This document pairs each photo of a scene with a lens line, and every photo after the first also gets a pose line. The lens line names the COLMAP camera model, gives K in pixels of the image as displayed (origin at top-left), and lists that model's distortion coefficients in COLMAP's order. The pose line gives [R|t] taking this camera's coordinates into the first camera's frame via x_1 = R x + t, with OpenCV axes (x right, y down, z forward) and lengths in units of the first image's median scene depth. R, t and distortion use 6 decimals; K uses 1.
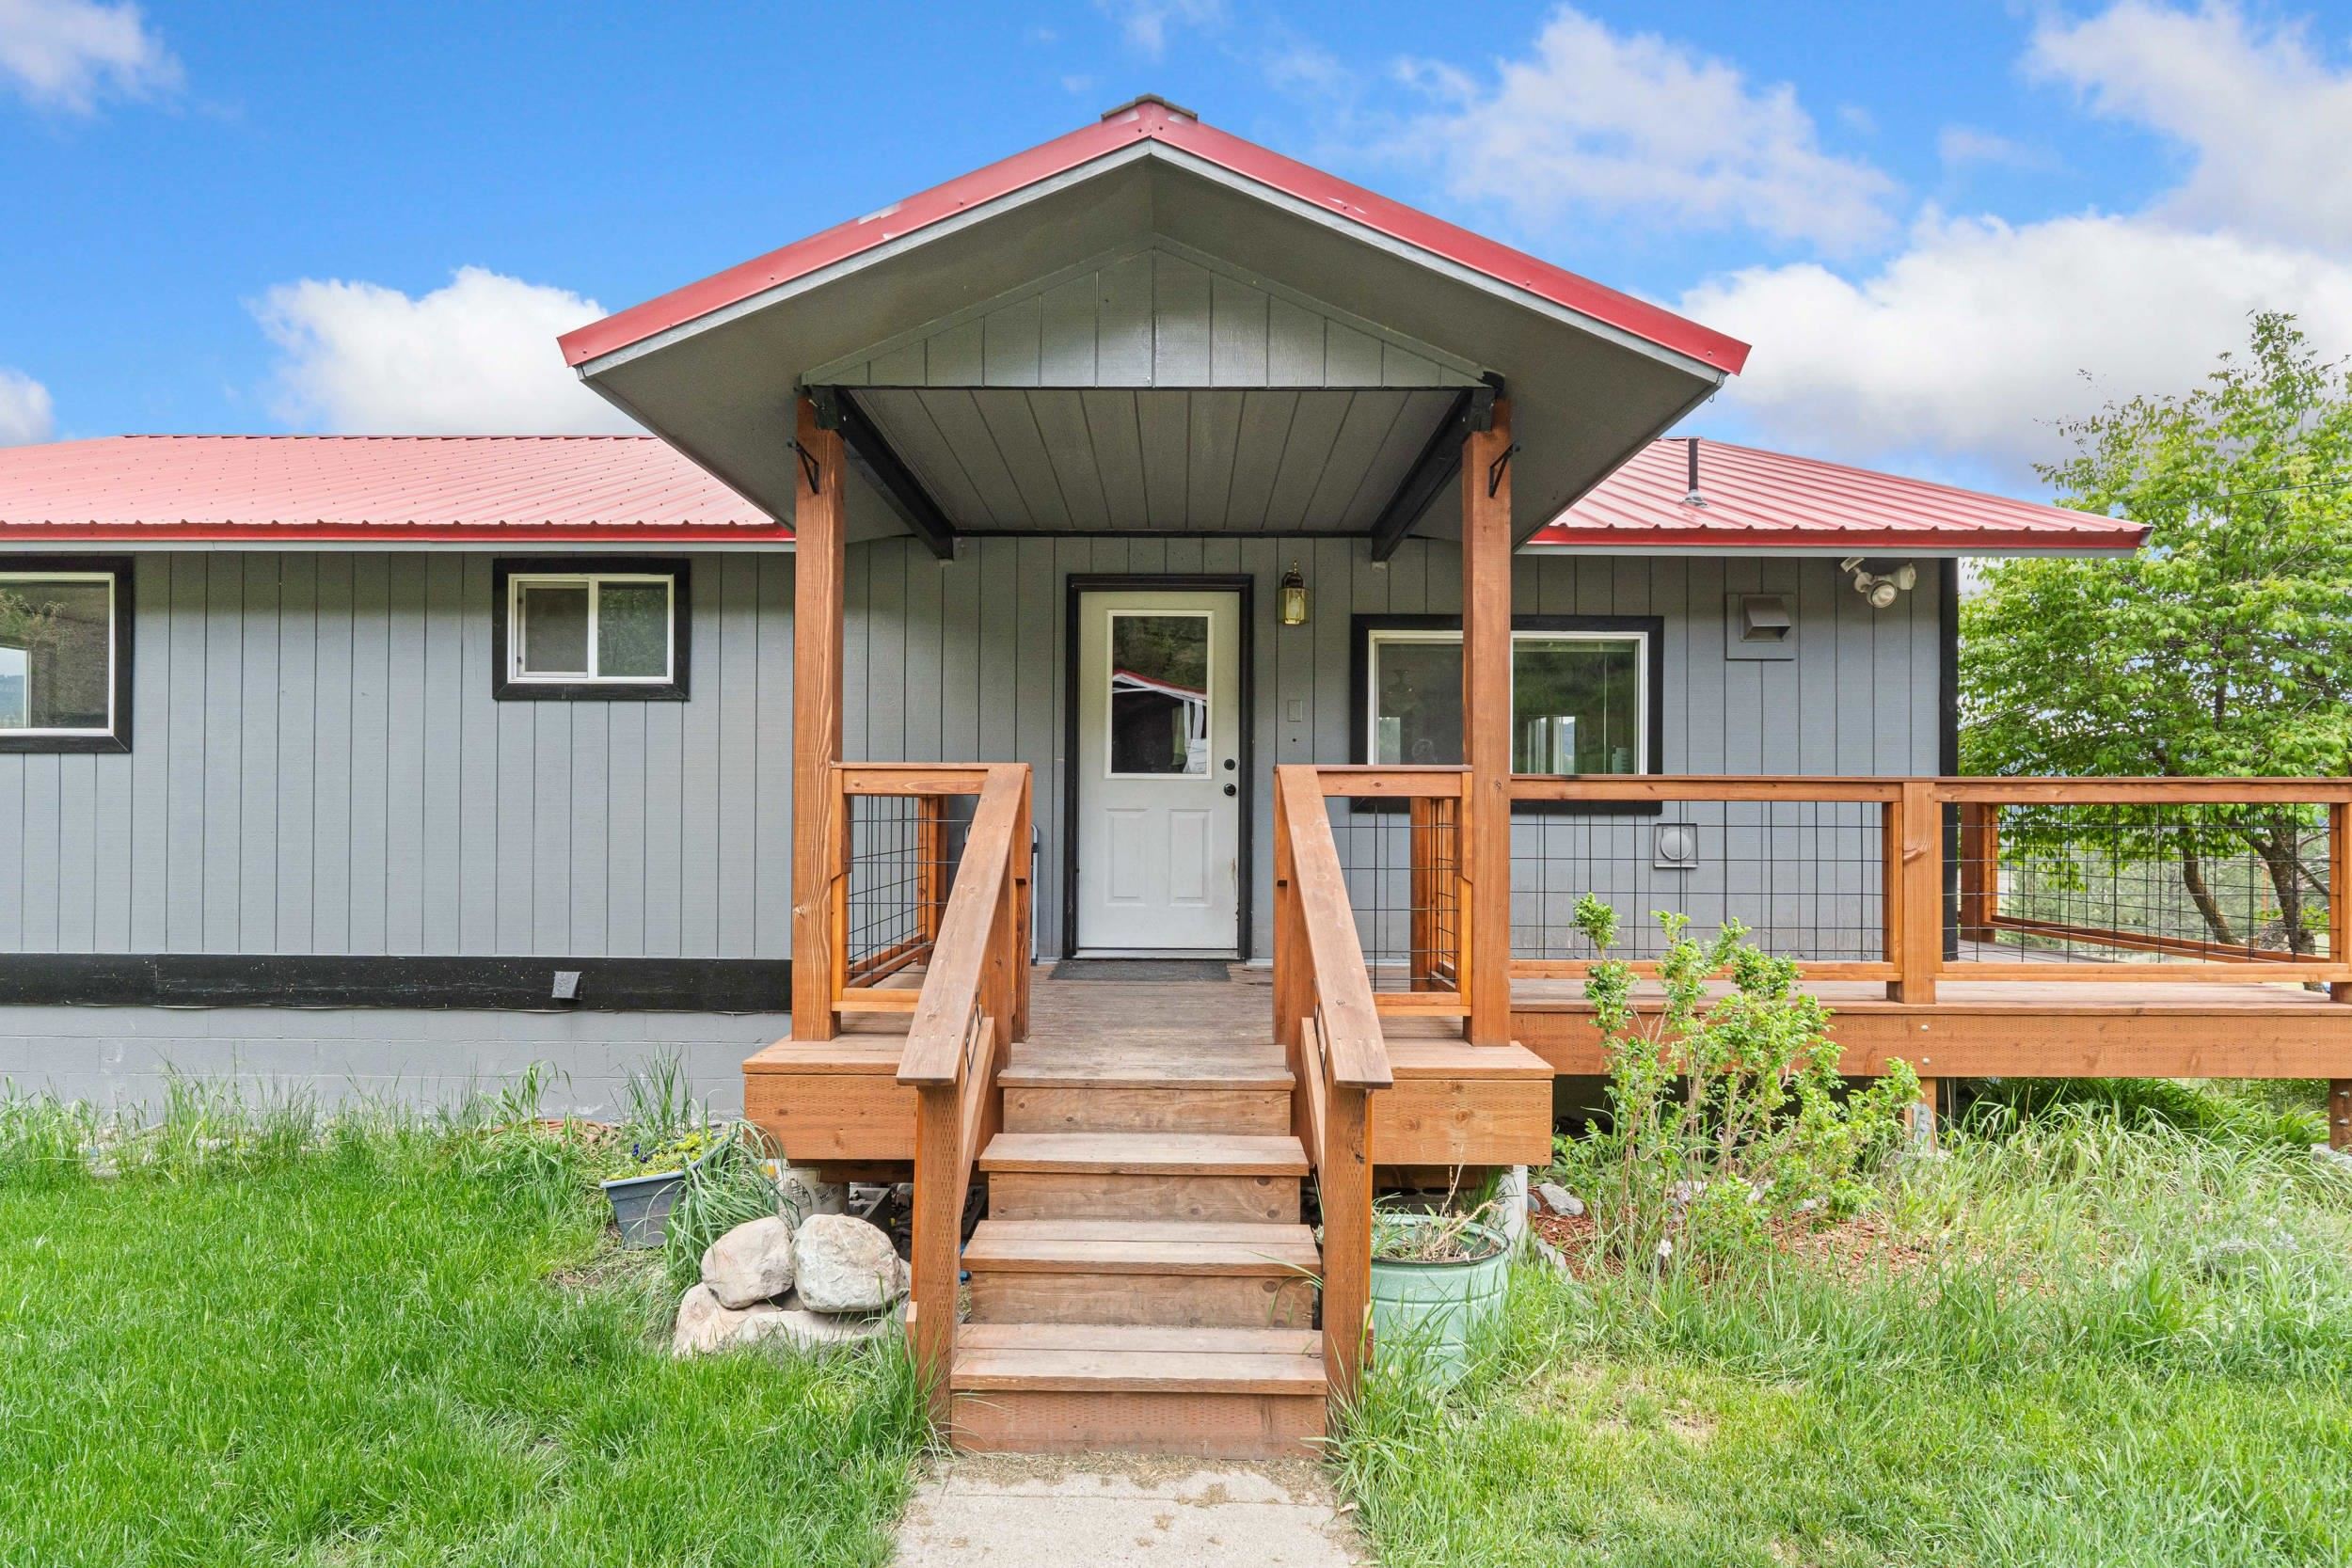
lens RADIAL K [[1297.2, 0, 1176.0], [0, 1297.2, 784.0], [0, 0, 1]] dist [-0.000733, -0.000452]
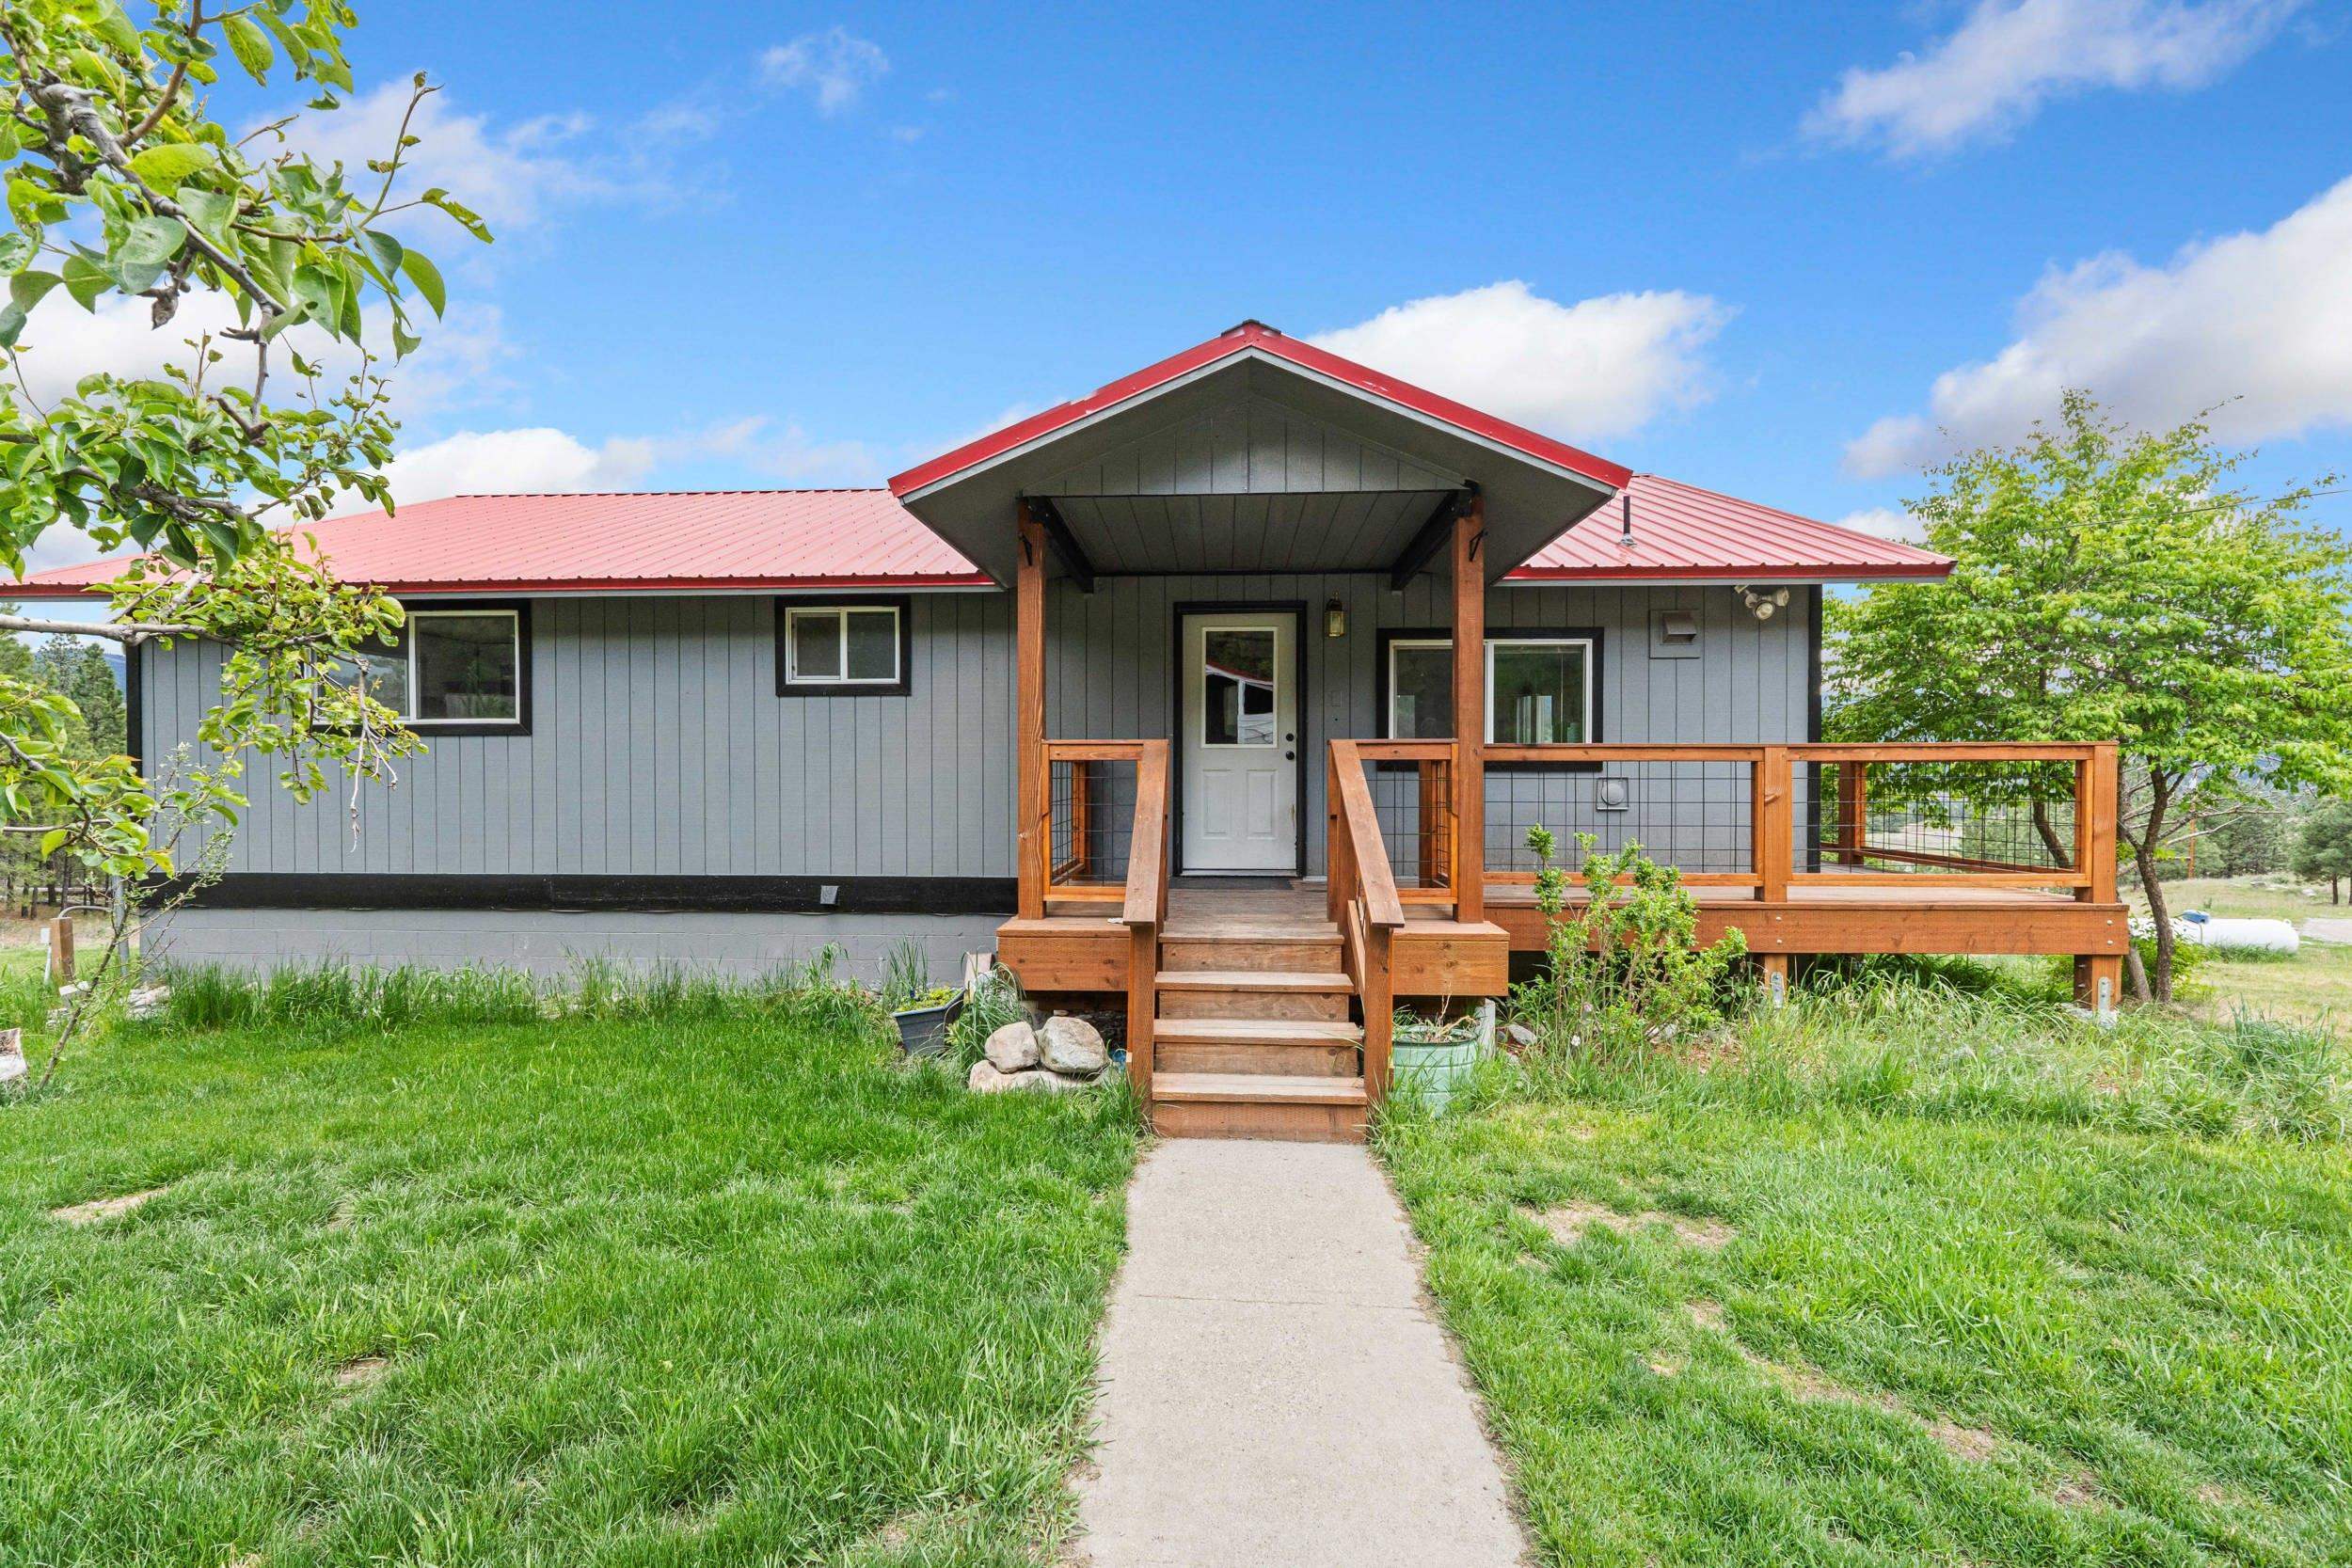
lens RADIAL K [[1359.6, 0, 1176.0], [0, 1359.6, 784.0], [0, 0, 1]] dist [0.000430, 0.000237]
pose [[0.999949, -0.006560, -0.007682, -0.077589], [0.006767, 0.999609, 0.027136, -0.006104], [0.007501, -0.027187, 0.999602, -0.512877]]
